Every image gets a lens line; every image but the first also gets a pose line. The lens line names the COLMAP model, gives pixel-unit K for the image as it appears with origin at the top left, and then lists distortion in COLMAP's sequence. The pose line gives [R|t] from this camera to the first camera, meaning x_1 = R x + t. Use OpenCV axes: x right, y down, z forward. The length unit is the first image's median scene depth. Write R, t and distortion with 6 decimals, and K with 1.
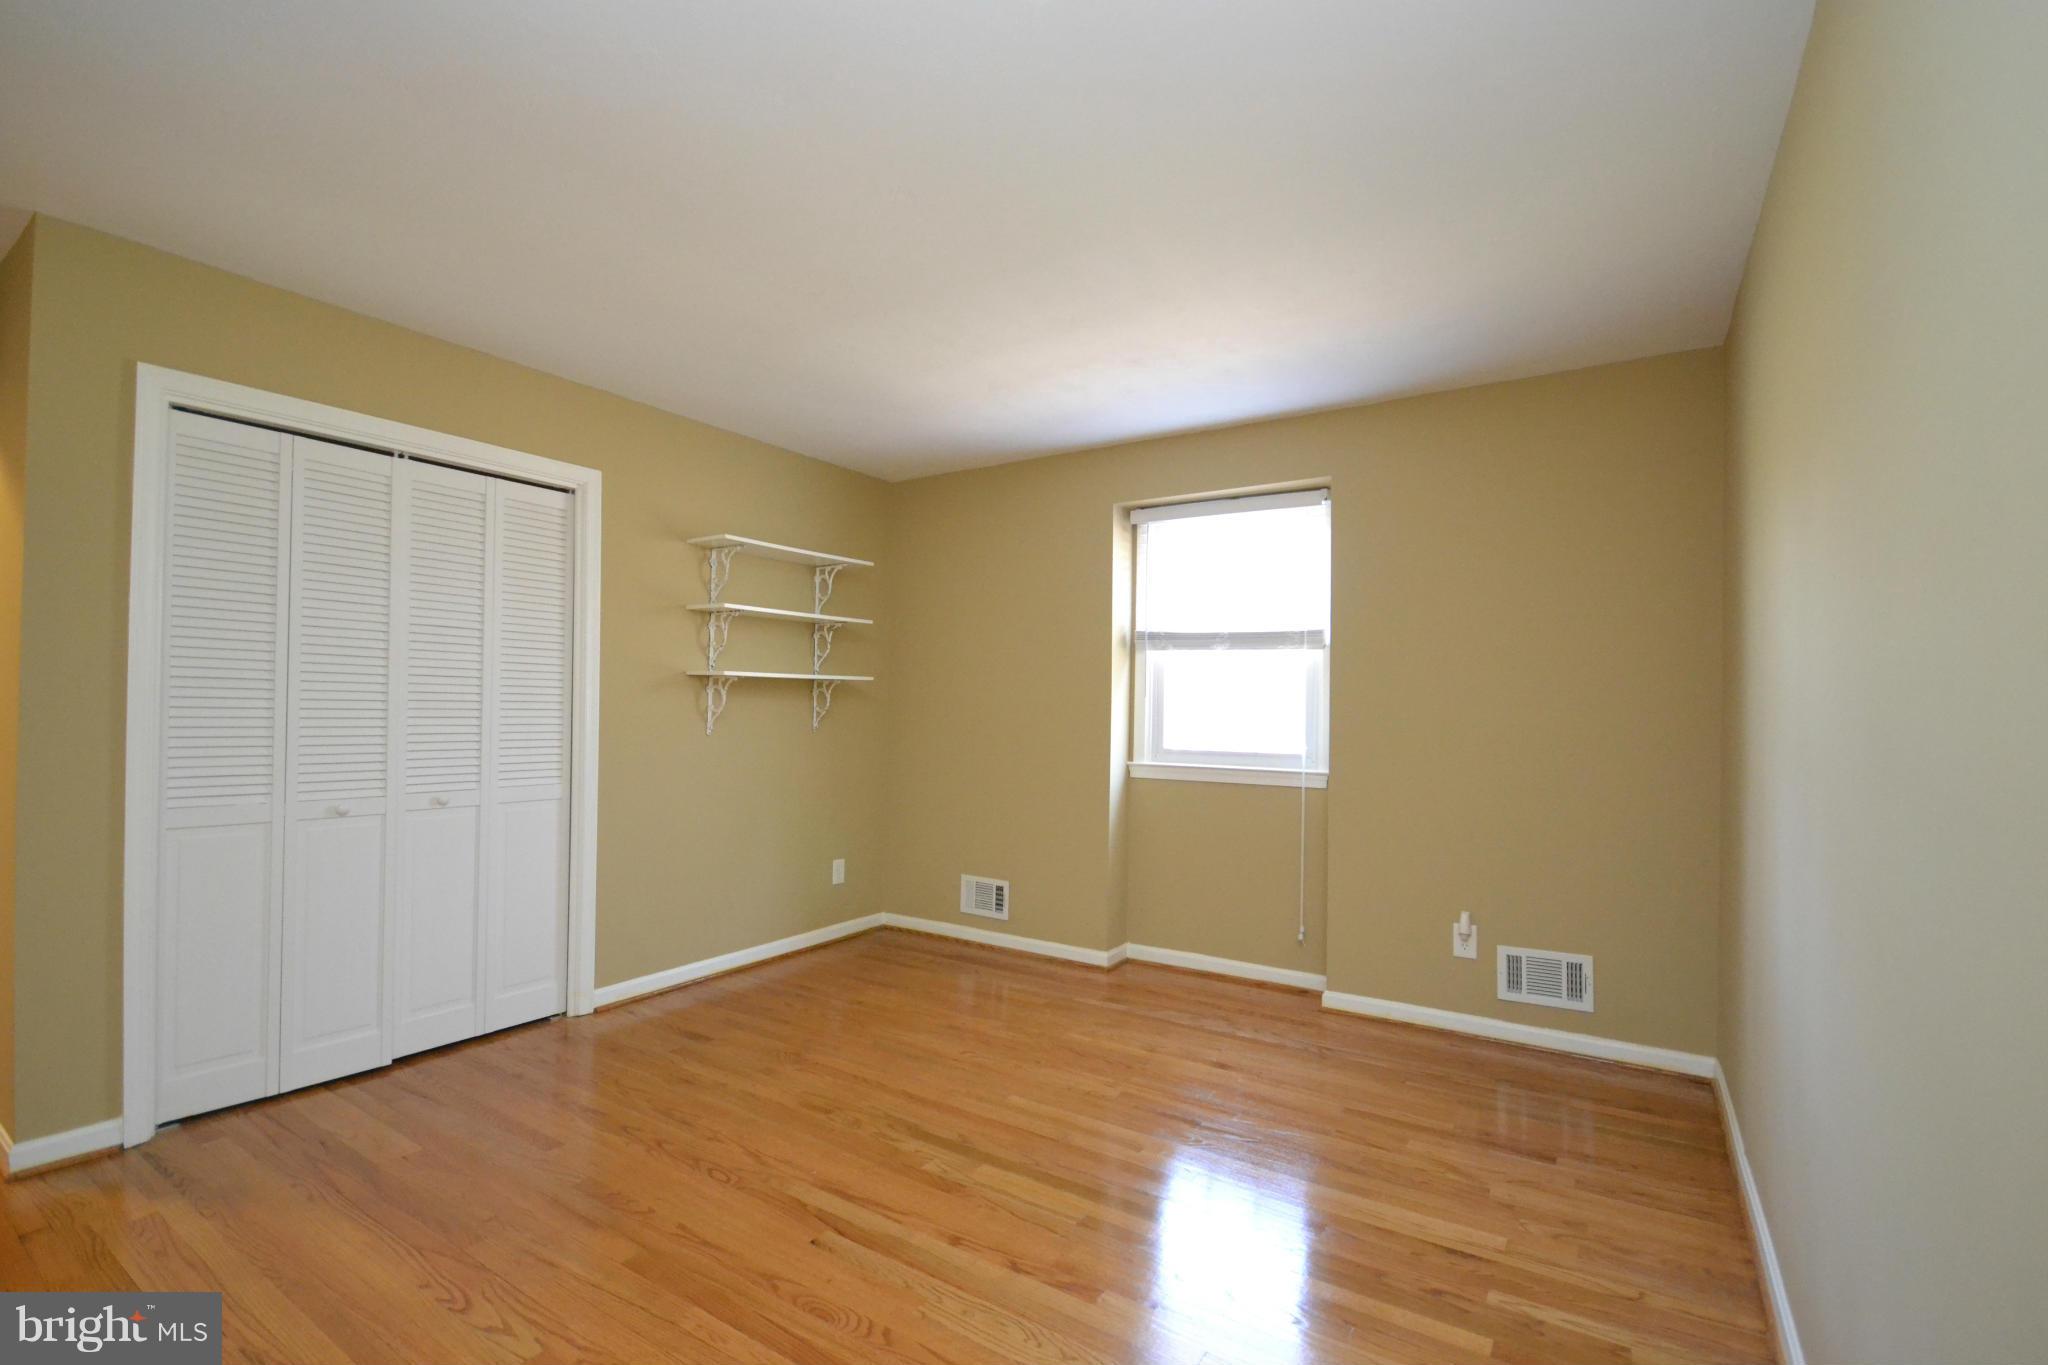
lens RADIAL K [[904.9, 0, 1018.2], [0, 904.9, 698.8], [0, 0, 1]] dist [-0.009462, -0.000427]
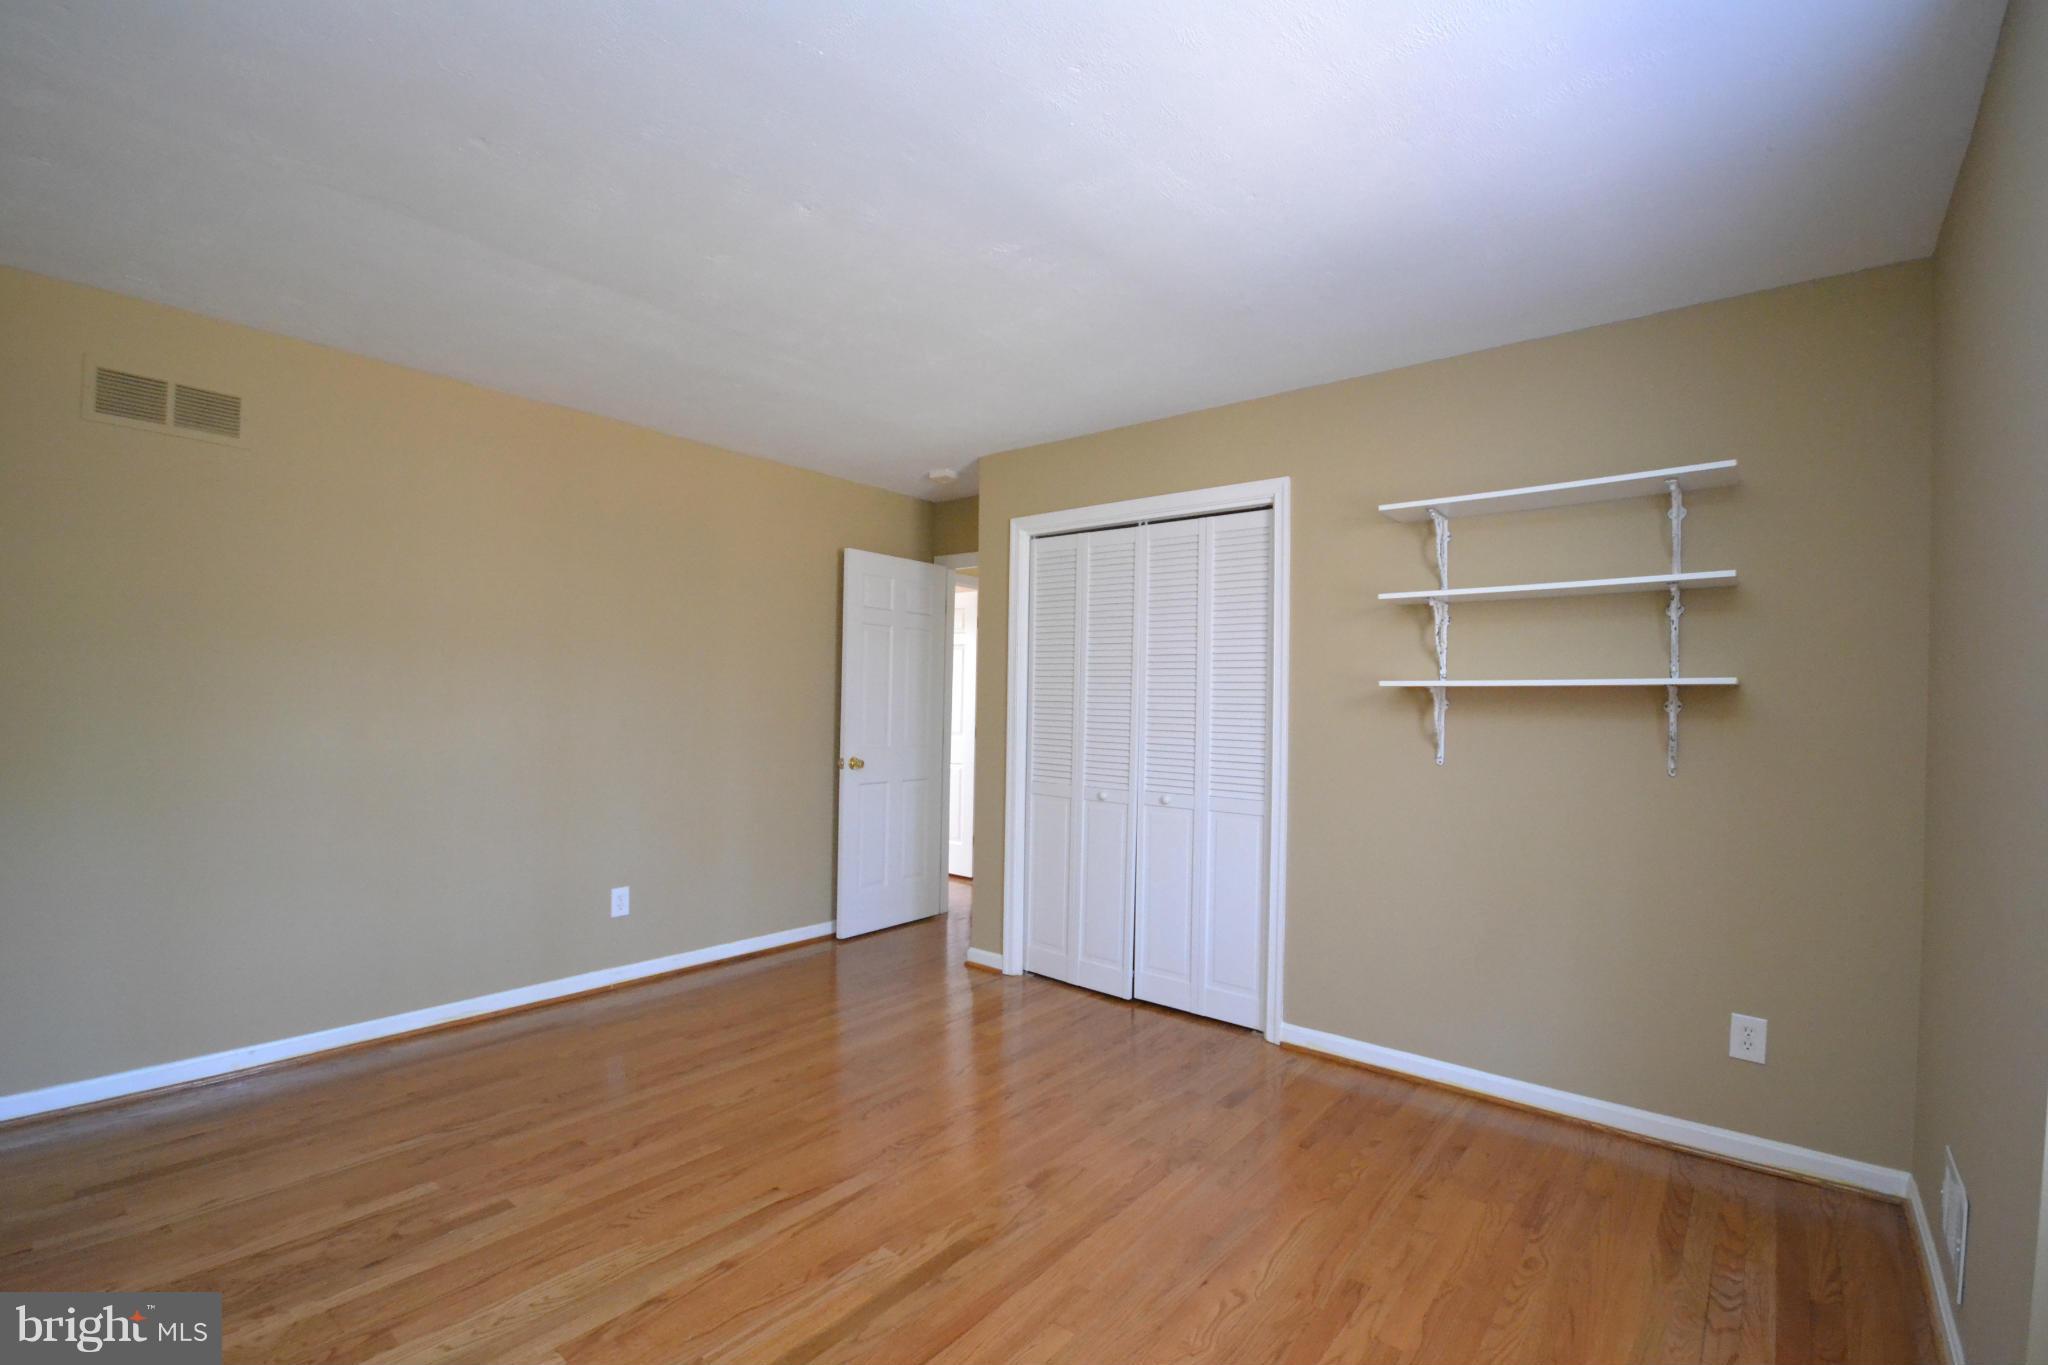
lens RADIAL K [[904.9, 0, 1018.2], [0, 904.9, 698.8], [0, 0, 1]] dist [-0.009462, -0.000427]
pose [[-0.102783, -0.017683, -0.994547, 0.578083], [-0.008012, 0.999824, -0.016949, 0.000087], [0.994672, 0.006226, -0.102906, 0.925721]]
